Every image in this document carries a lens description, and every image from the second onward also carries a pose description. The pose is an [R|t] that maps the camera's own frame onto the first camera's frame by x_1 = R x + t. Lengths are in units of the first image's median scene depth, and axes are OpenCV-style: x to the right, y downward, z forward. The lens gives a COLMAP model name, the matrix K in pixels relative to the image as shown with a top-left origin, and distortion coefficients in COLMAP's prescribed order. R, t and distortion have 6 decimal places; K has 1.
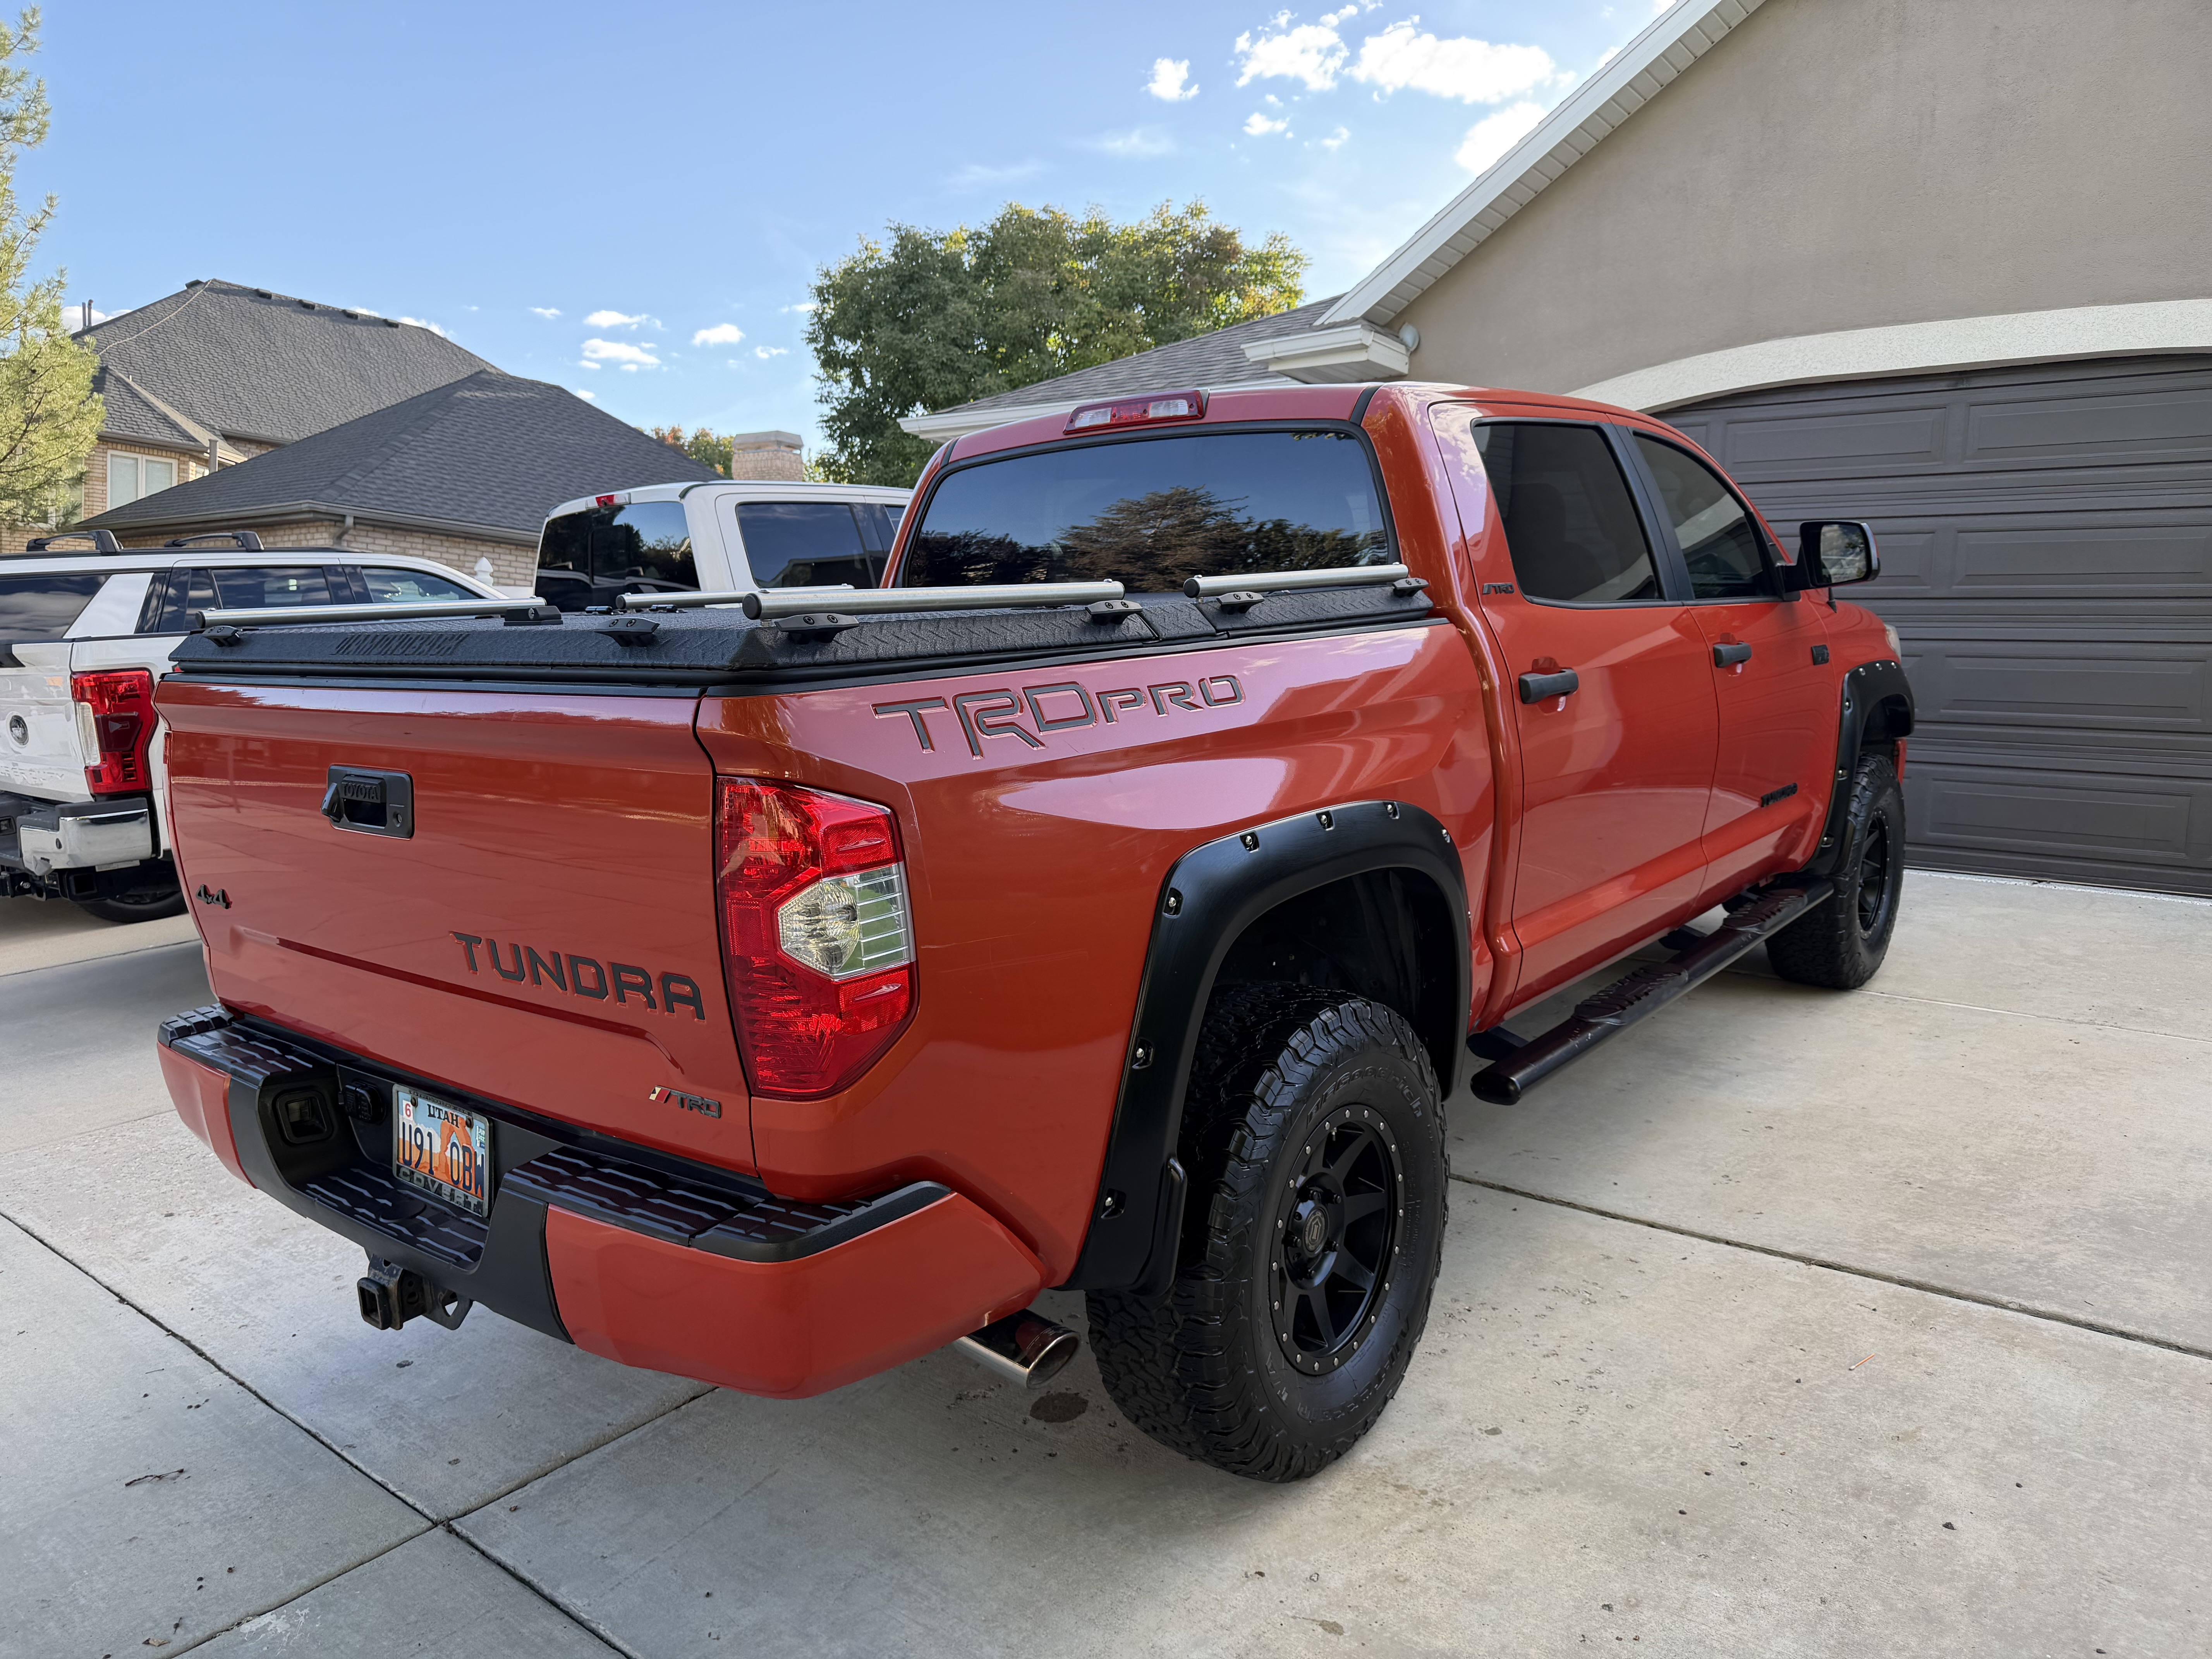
lens RADIAL K [[1581.4, 0, 1106.0], [0, 1581.4, 829.5], [0, 0, 1]] dist [0.001109, -0.004255]
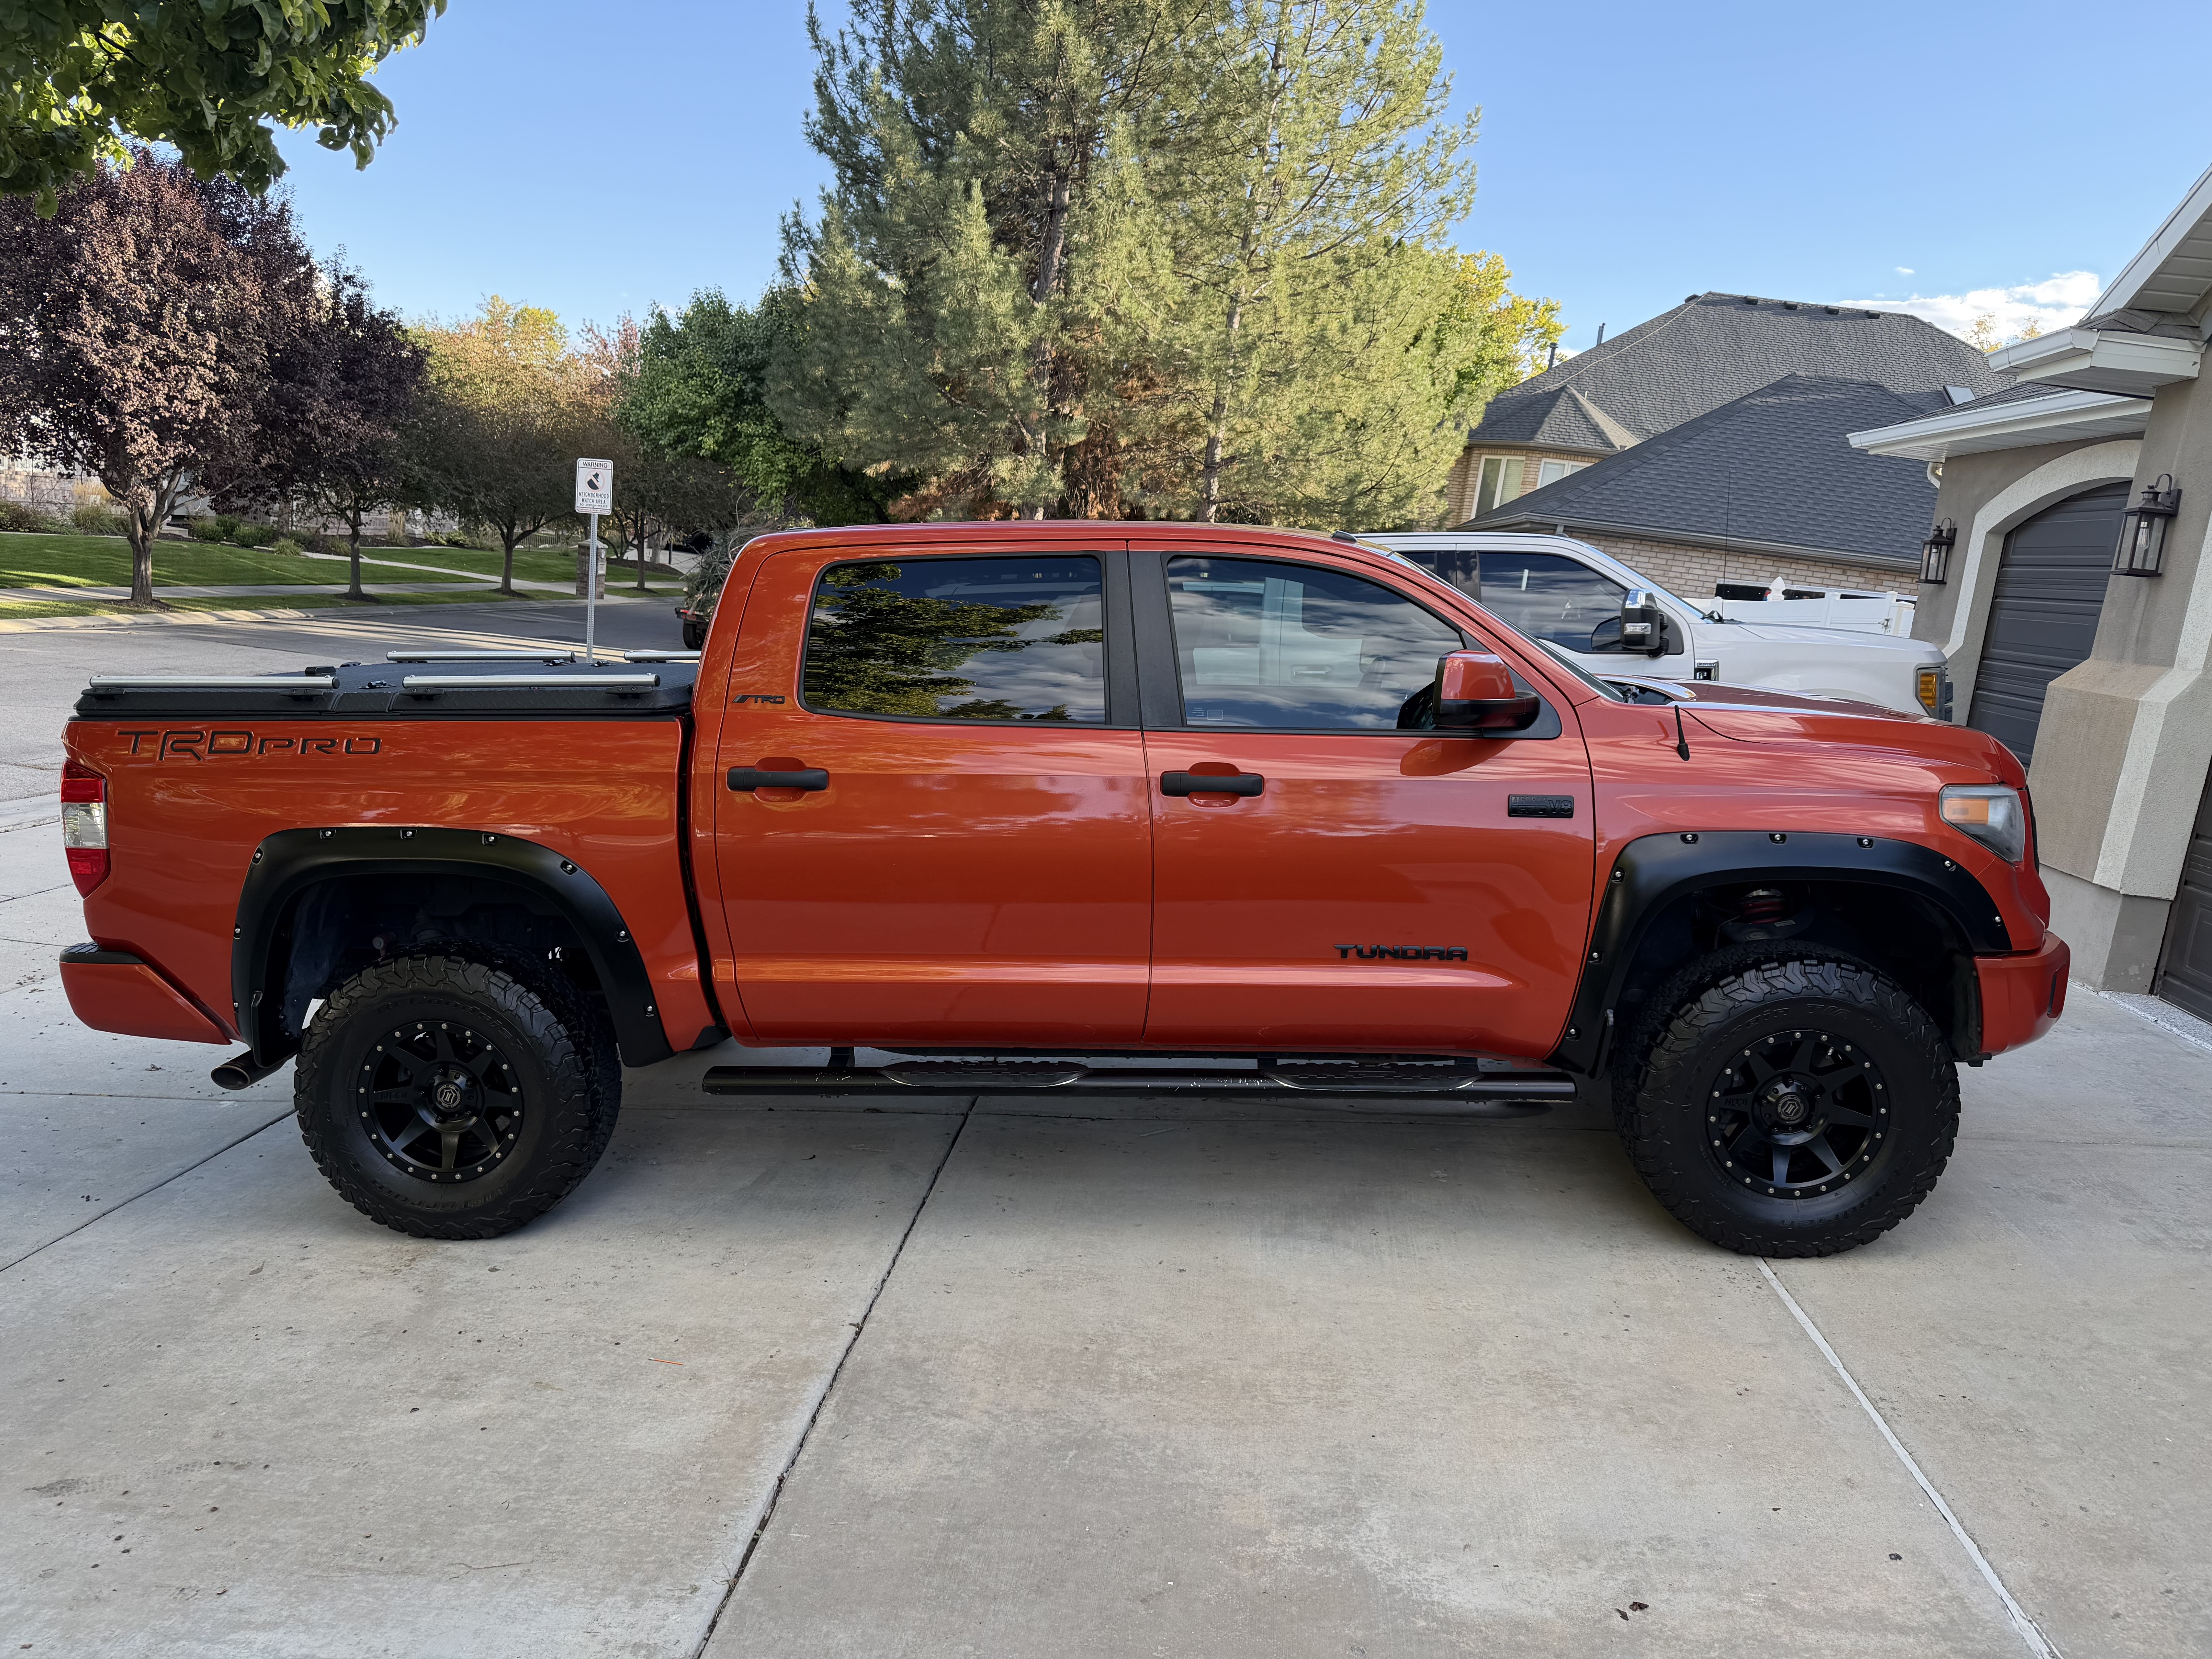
lens RADIAL K [[1556.3, 0, 1106.0], [0, 1556.3, 829.5], [0, 0, 1]] dist [0.086495, -0.161564]
pose [[0.570282, 0.158078, -0.806096, 1.212931], [-0.144993, 0.985272, 0.090637, -0.170725], [0.808552, 0.065190, 0.584803, 0.417075]]
